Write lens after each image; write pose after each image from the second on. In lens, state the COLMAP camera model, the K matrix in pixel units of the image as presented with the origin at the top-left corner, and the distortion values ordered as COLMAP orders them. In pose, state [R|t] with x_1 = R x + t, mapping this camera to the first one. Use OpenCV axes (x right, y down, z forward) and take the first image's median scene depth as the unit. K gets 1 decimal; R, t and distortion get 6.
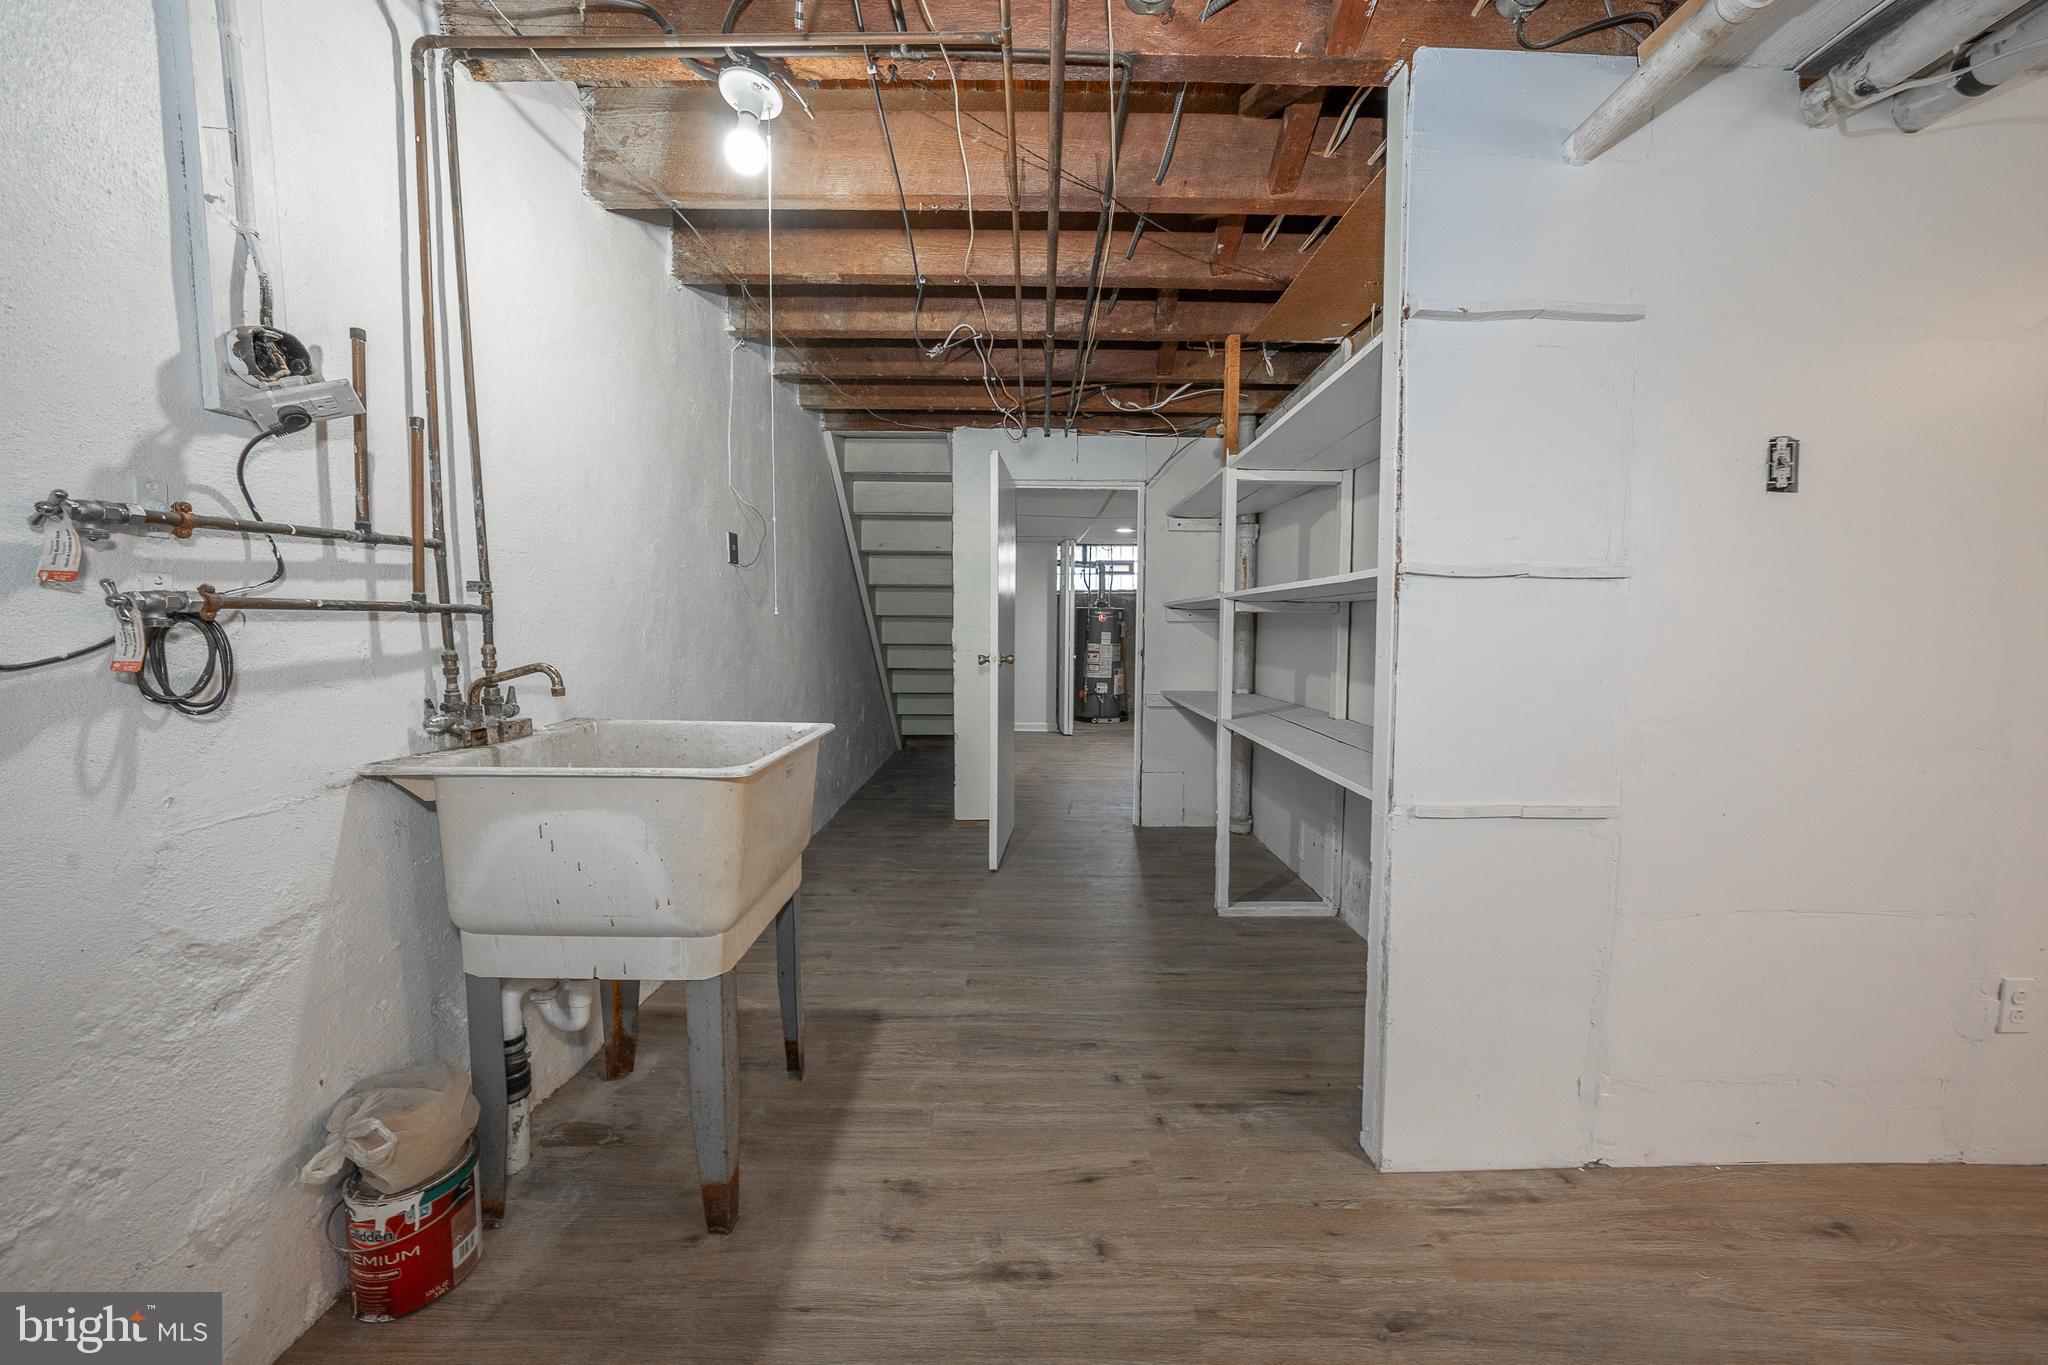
lens RADIAL K [[704.1, 0, 1029.4], [0, 704.1, 678.6], [0, 0, 1]] dist [-0.023118, 0.003311]
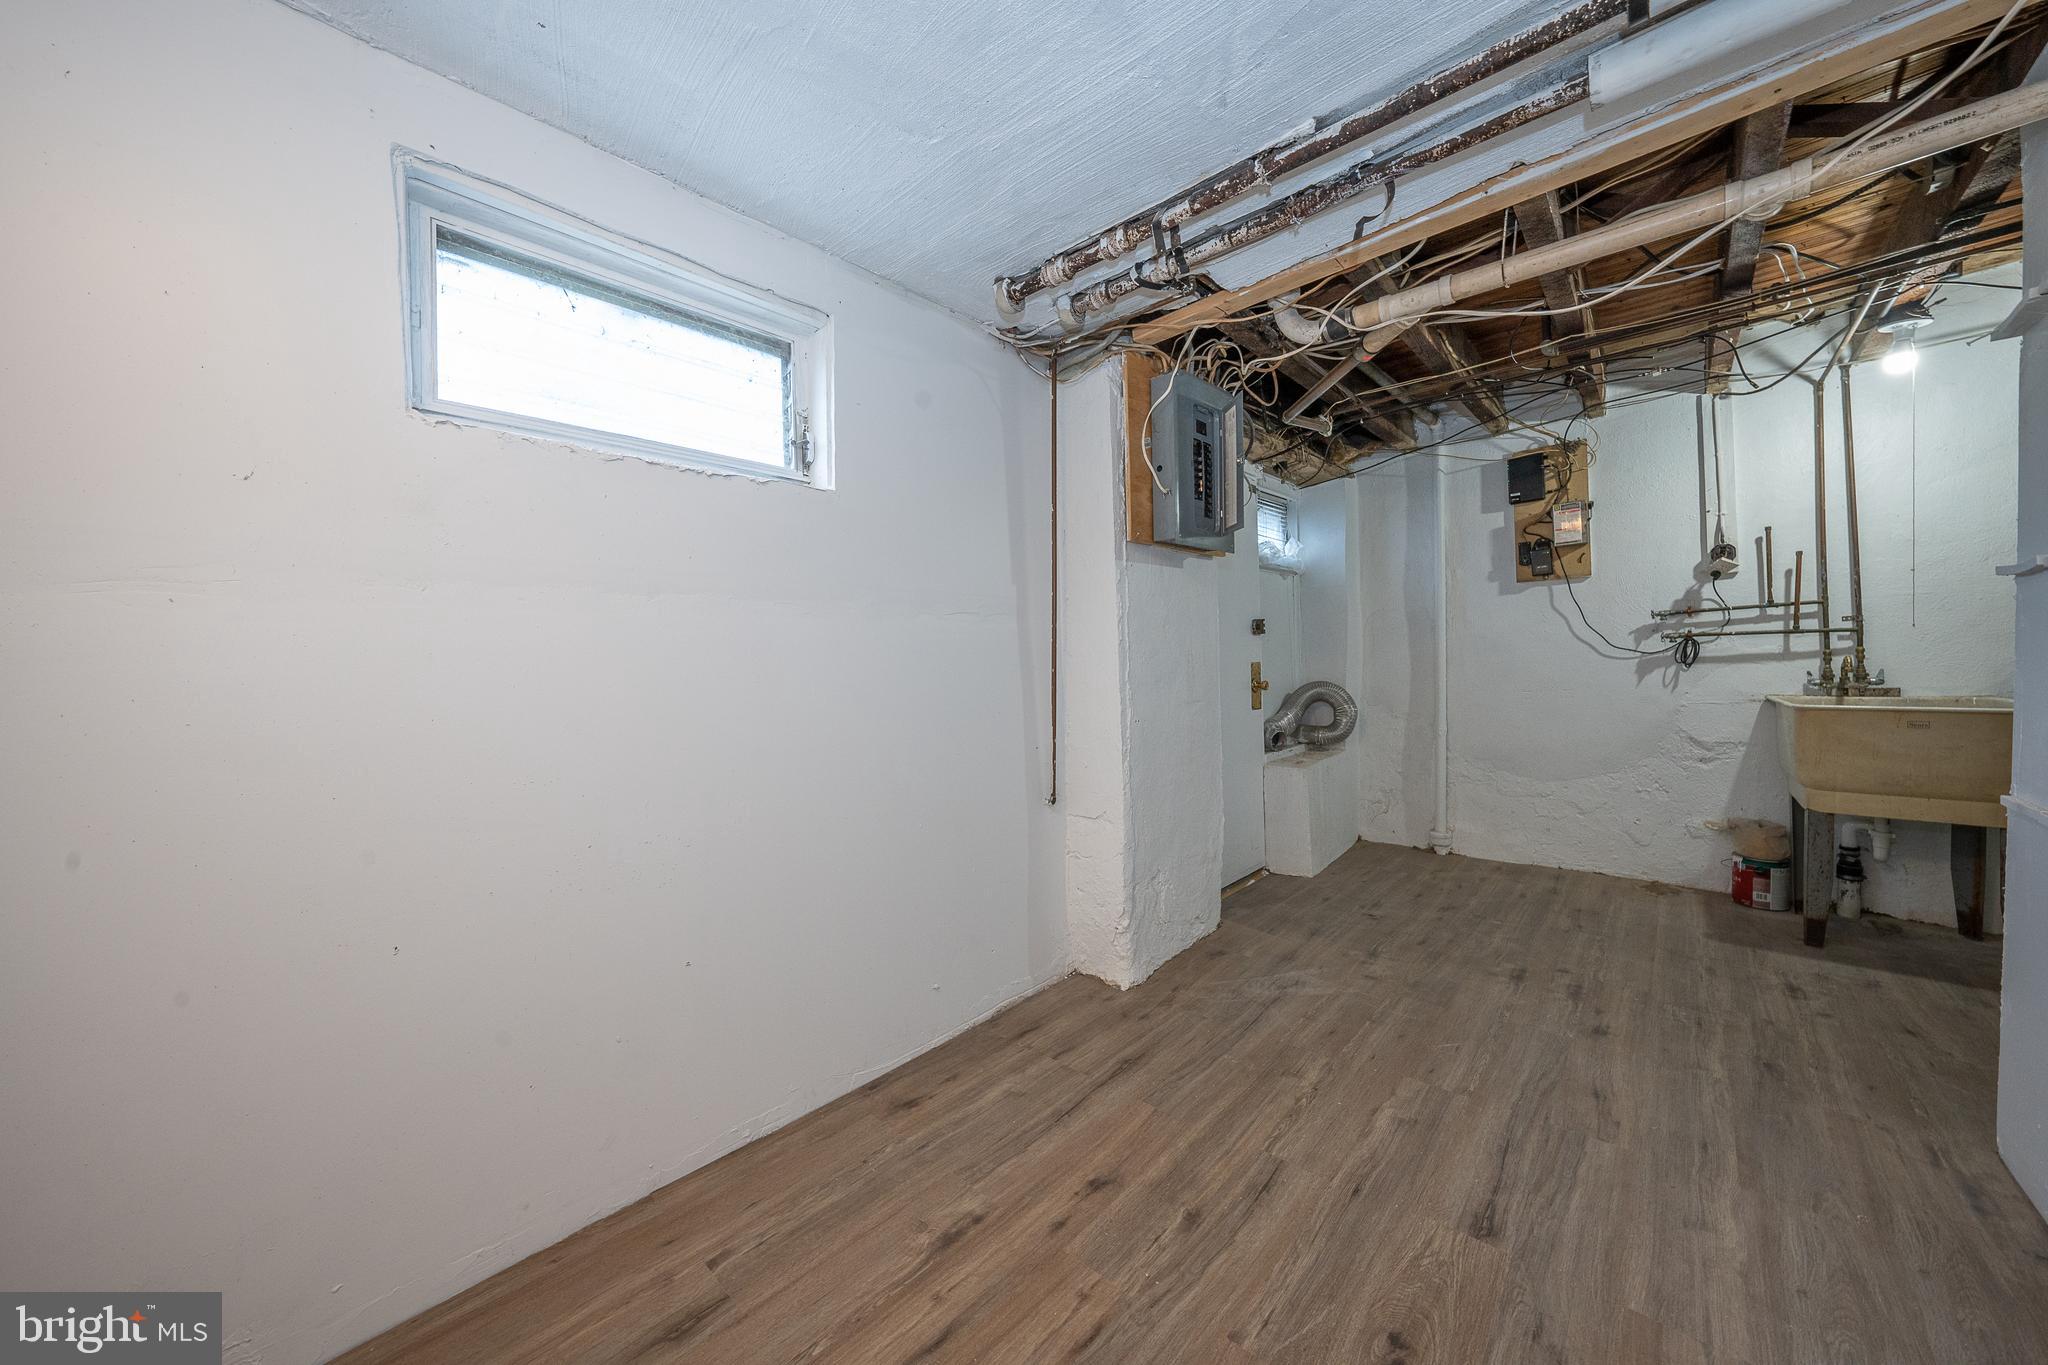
lens RADIAL K [[704.1, 0, 1025.5], [0, 704.1, 675.7], [0, 0, 1]] dist [-0.023118, 0.003311]
pose [[-0.690609, 0.015244, -0.723068, 2.806520], [-0.039806, 0.997461, 0.059047, 0.016231], [0.722132, 0.069561, -0.688249, 0.775147]]
